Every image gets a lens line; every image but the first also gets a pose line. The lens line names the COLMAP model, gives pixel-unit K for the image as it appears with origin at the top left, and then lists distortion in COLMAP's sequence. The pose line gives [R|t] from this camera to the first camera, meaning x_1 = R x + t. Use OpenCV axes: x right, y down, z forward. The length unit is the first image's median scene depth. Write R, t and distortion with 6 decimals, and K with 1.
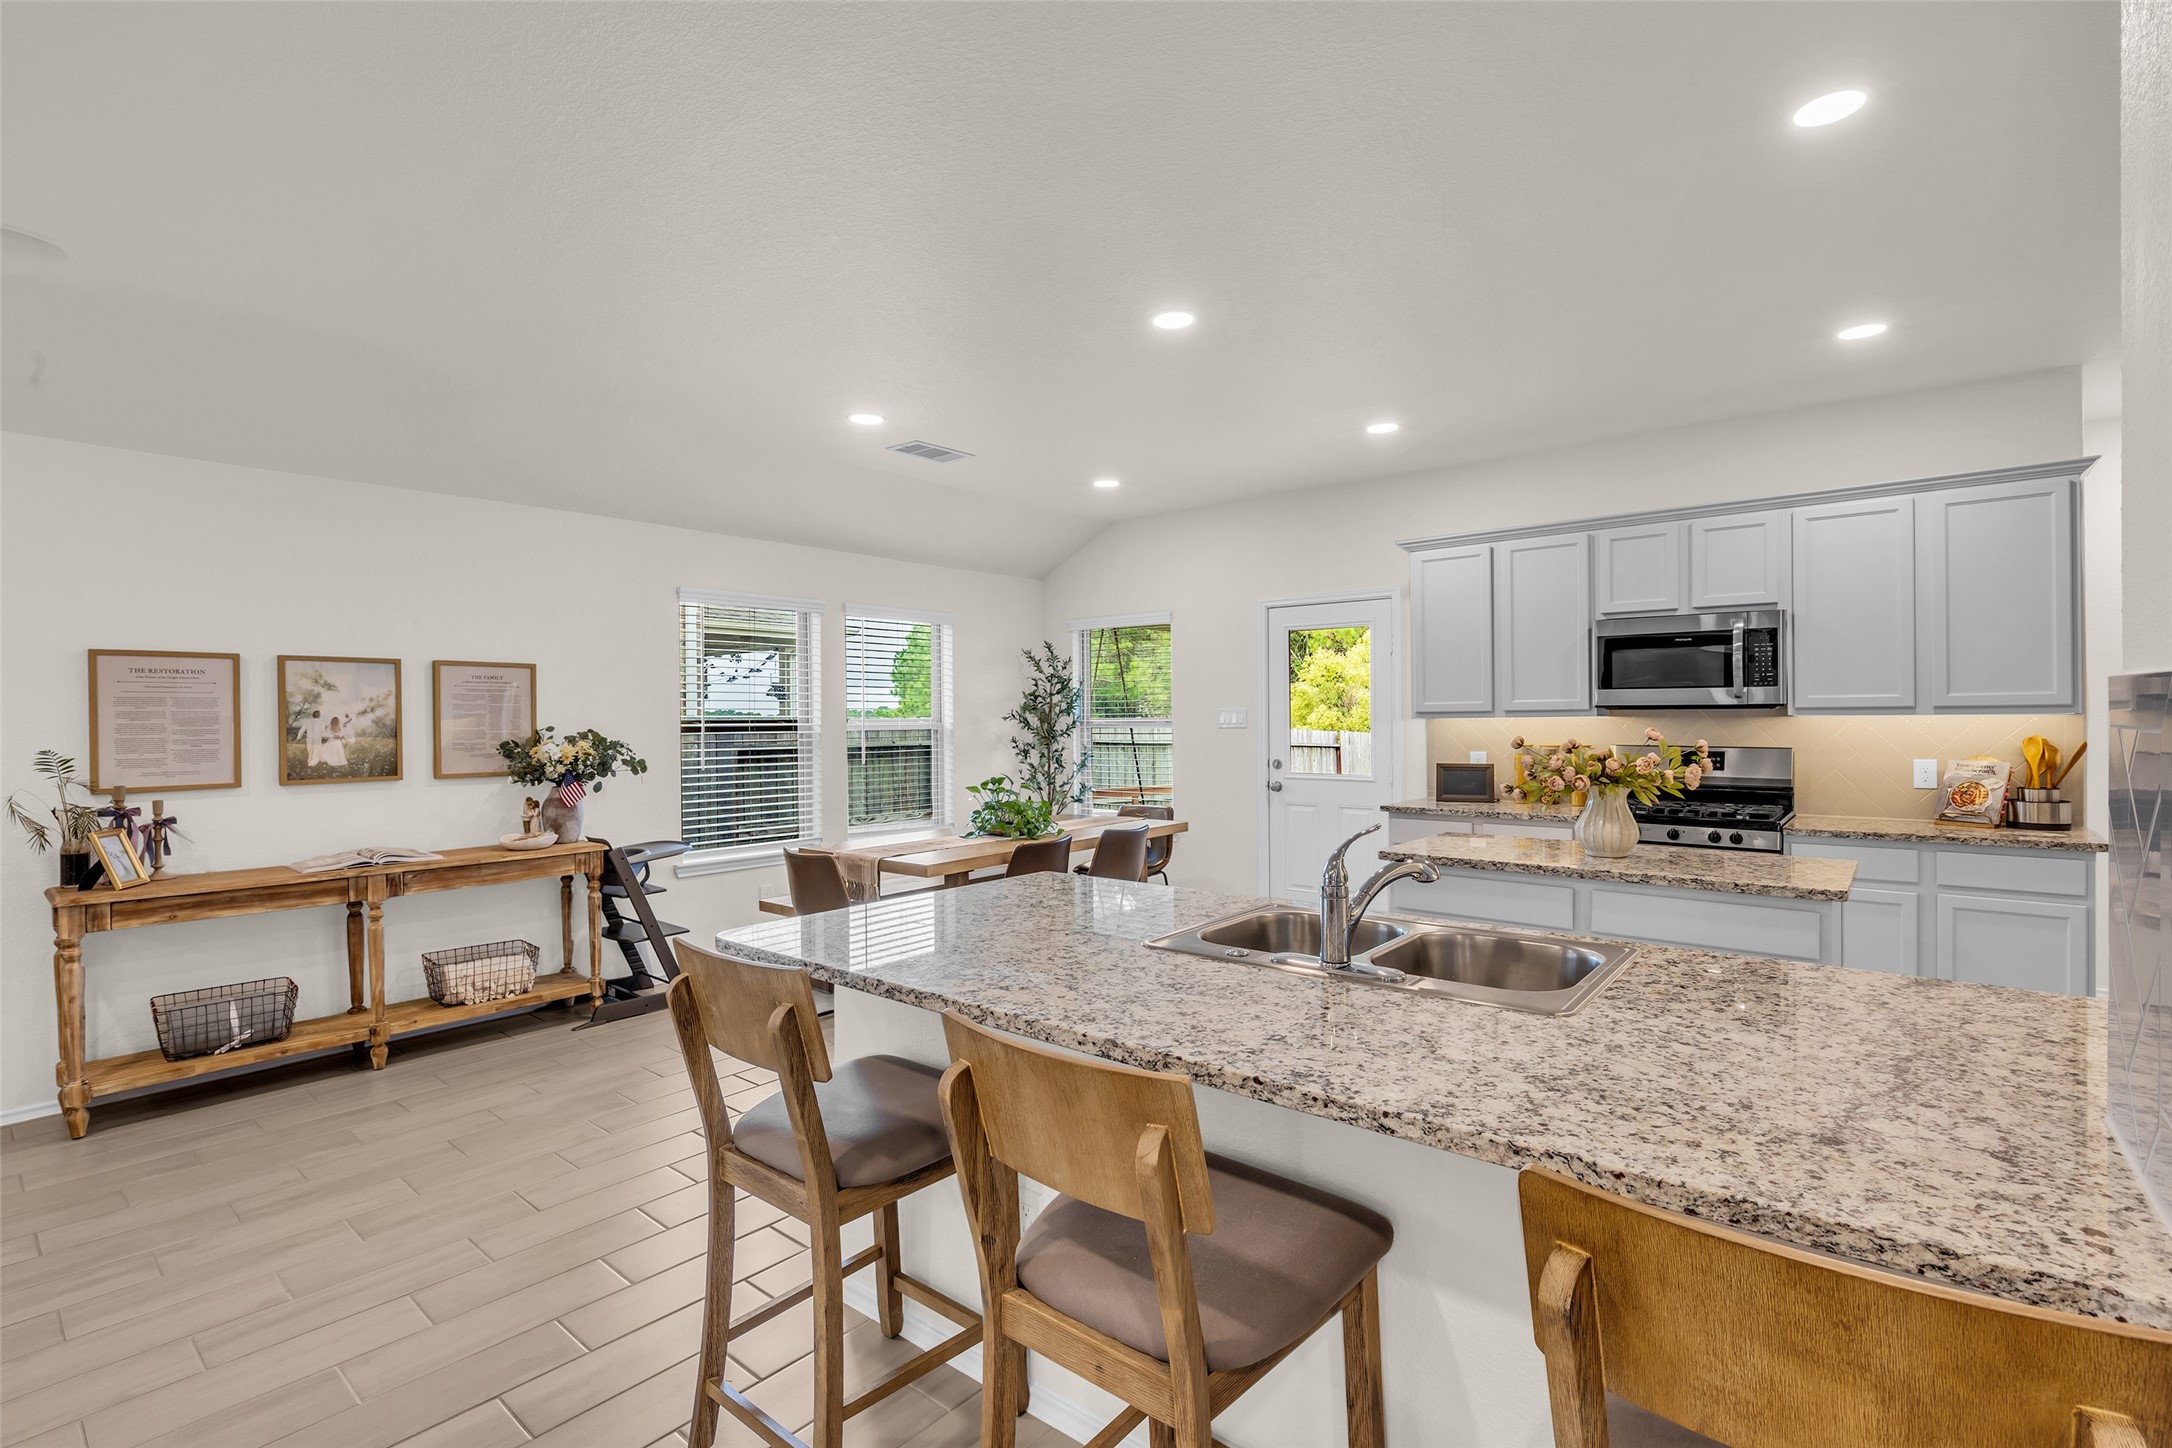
lens RADIAL K [[1001.8, 0, 1088.5], [0, 1001.8, 725.3], [0, 0, 1]] dist [-0.020030, 0.004328]
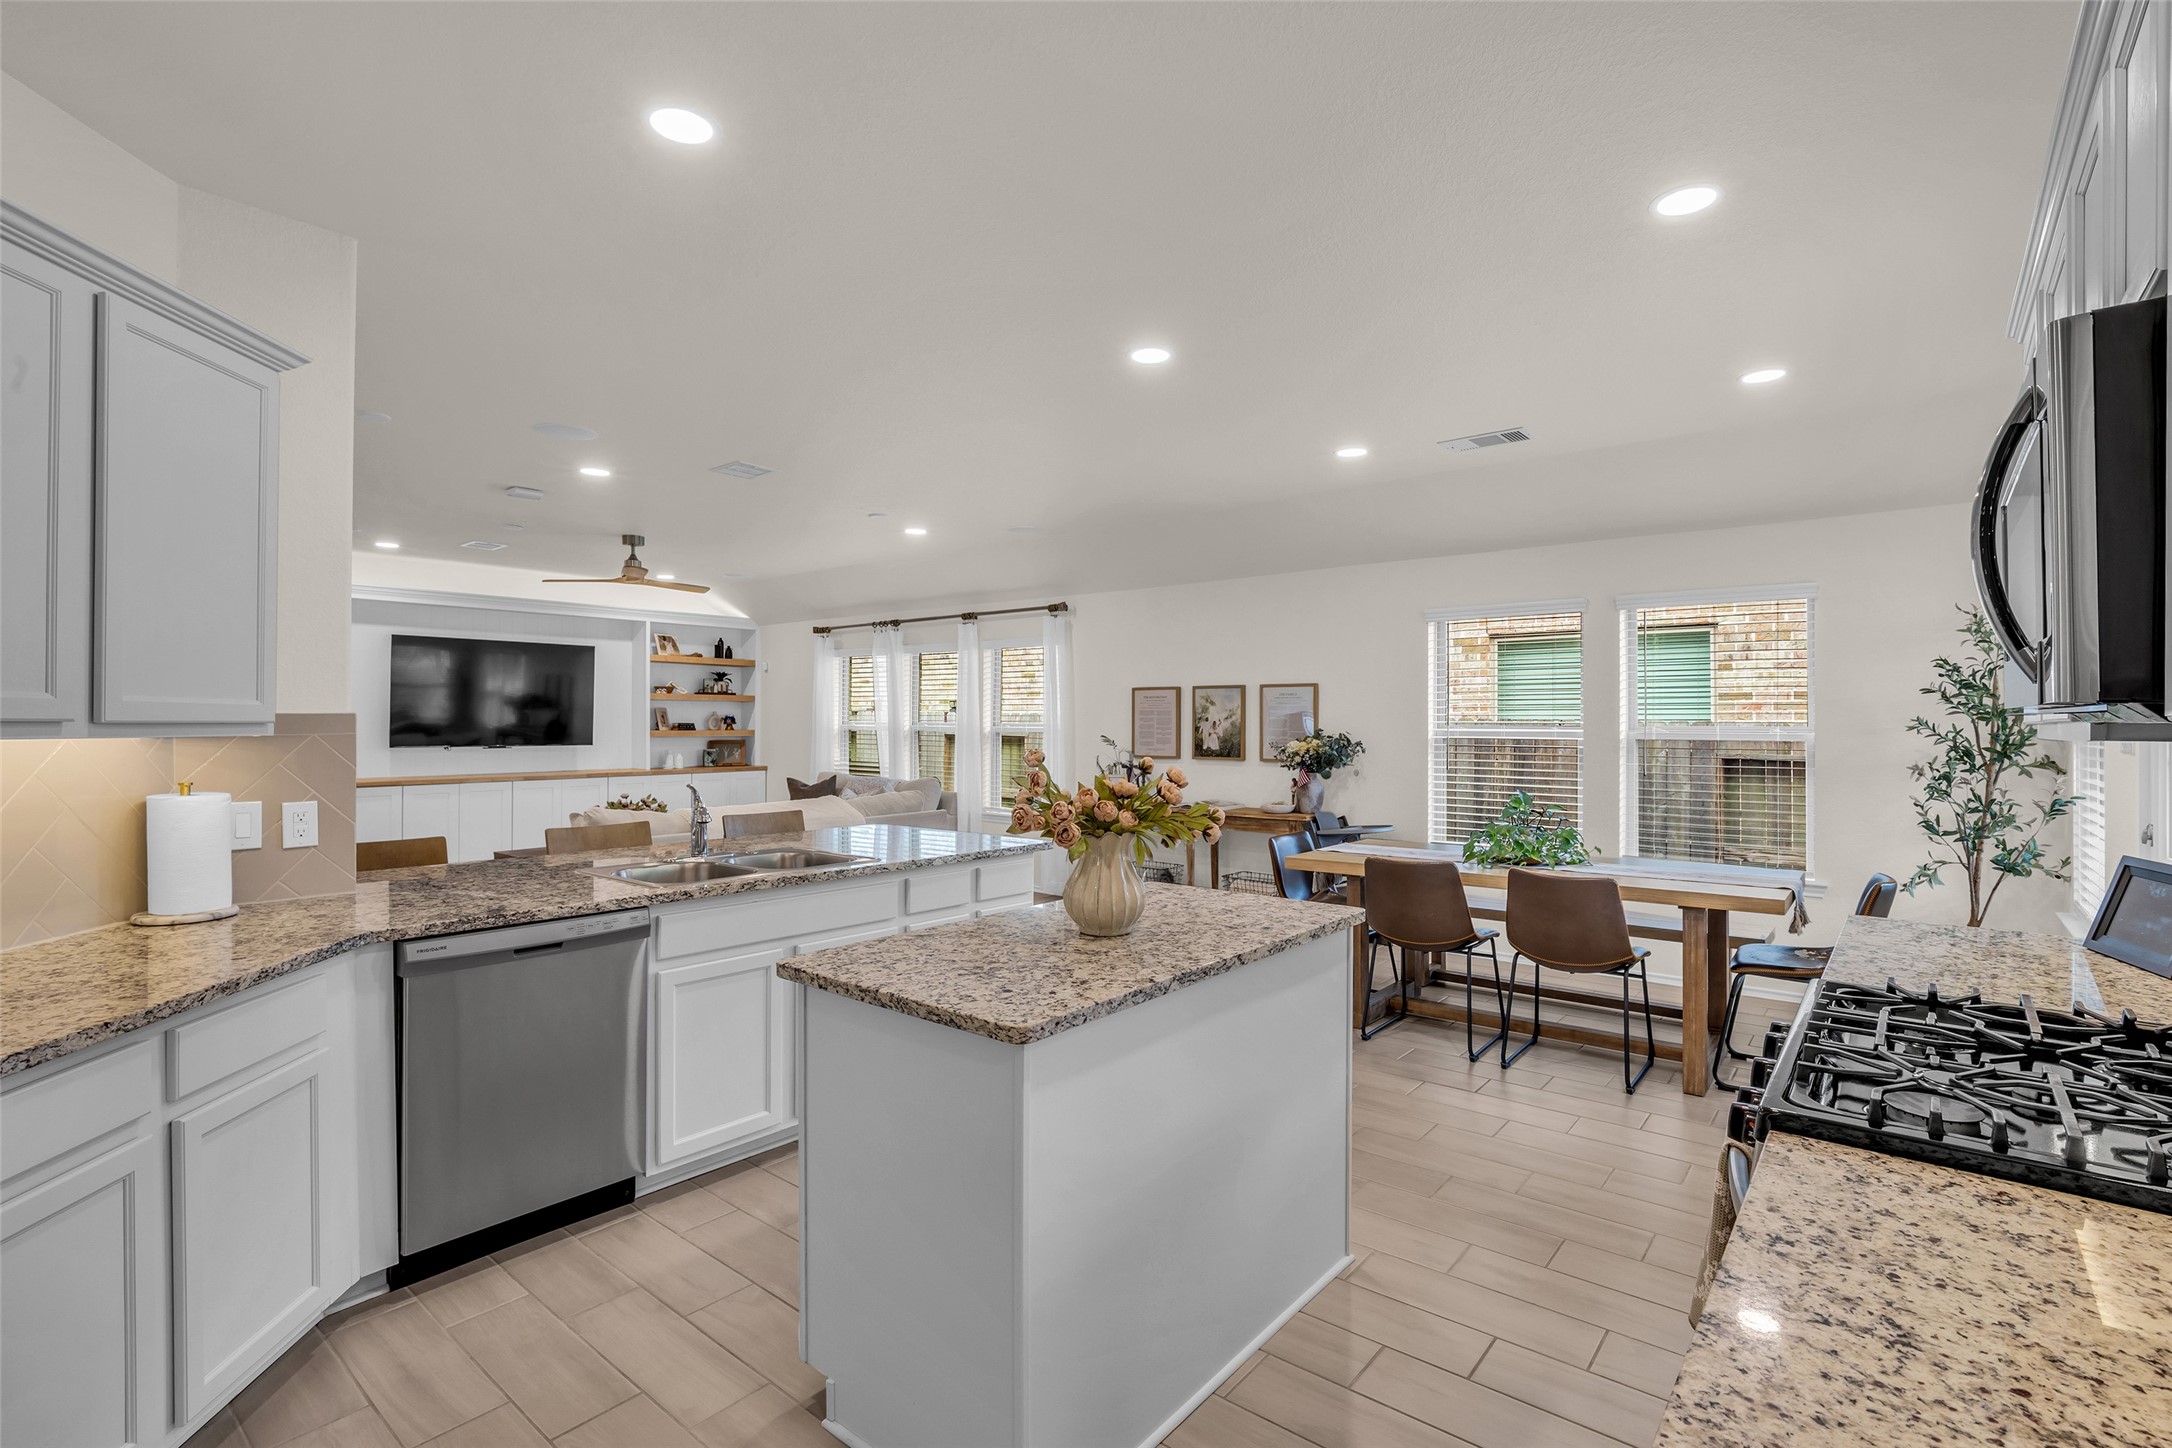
lens RADIAL K [[1001.8, 0, 1076.8], [0, 1001.8, 723.0], [0, 0, 1]] dist [-0.020030, 0.004328]
pose [[-0.003402, 0.008473, -0.999958, 0.960611], [-0.010633, 0.999907, 0.008509, -0.016935], [0.999938, 0.010661, -0.003312, 0.771865]]
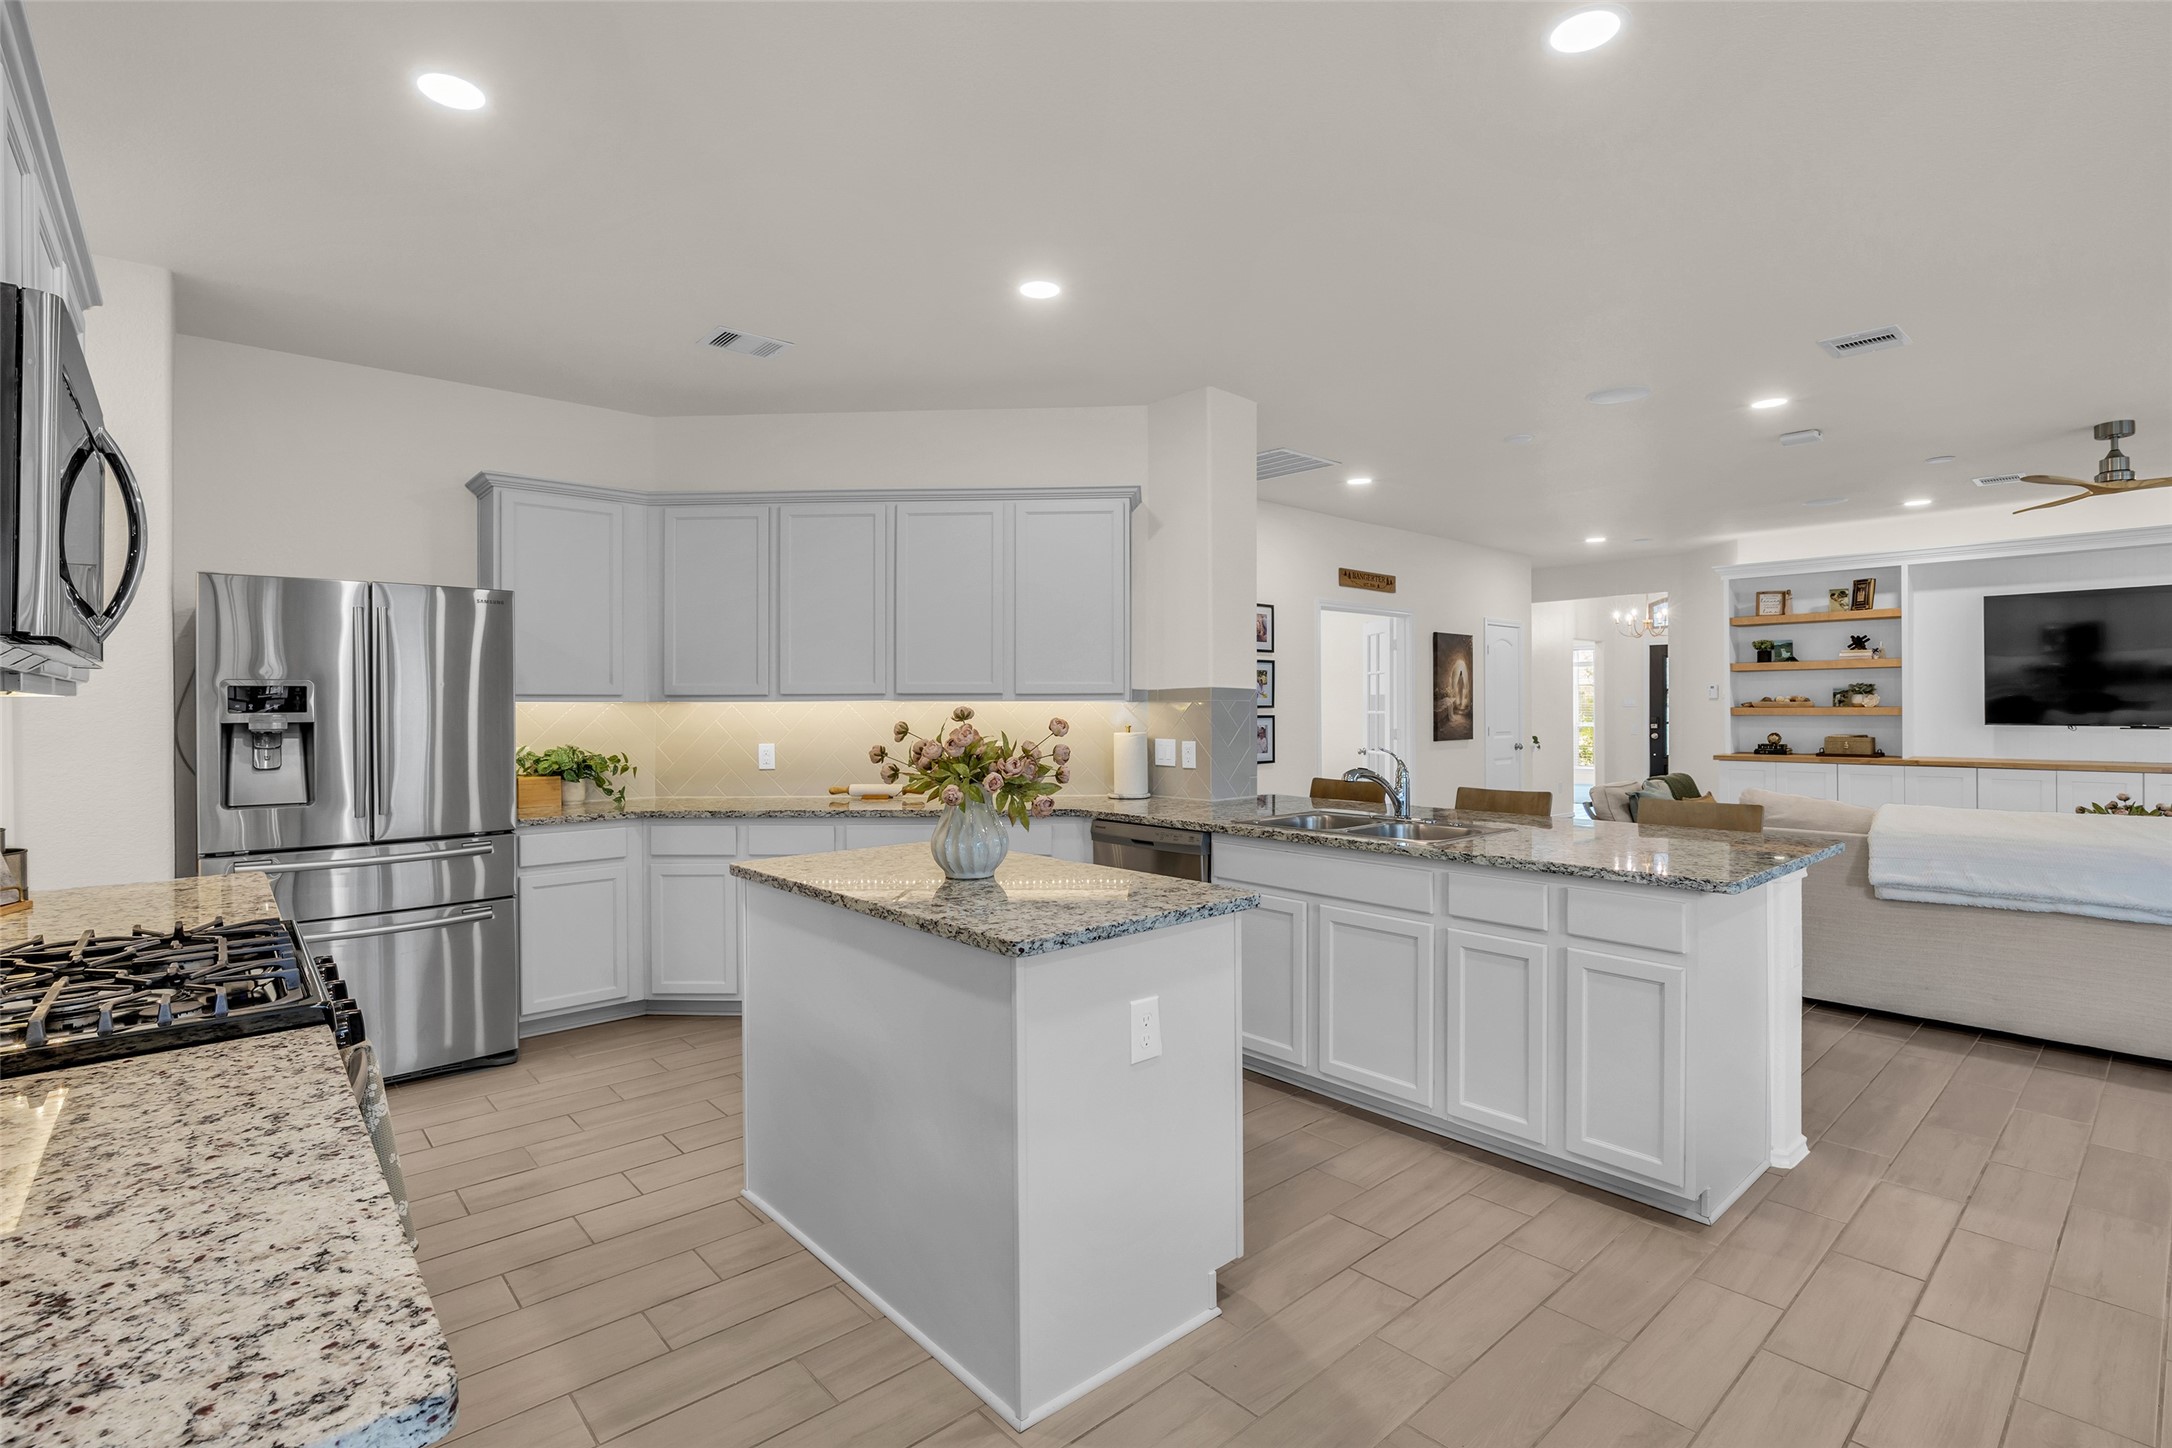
lens RADIAL K [[1001.8, 0, 1103.8], [0, 1001.8, 703.2], [0, 0, 1]] dist [-0.020030, 0.004328]
pose [[-0.989213, 0.012543, 0.145946, 0.240073], [0.013228, 0.999906, 0.003726, -0.001638], [-0.145886, 0.005616, -0.989286, 1.367307]]
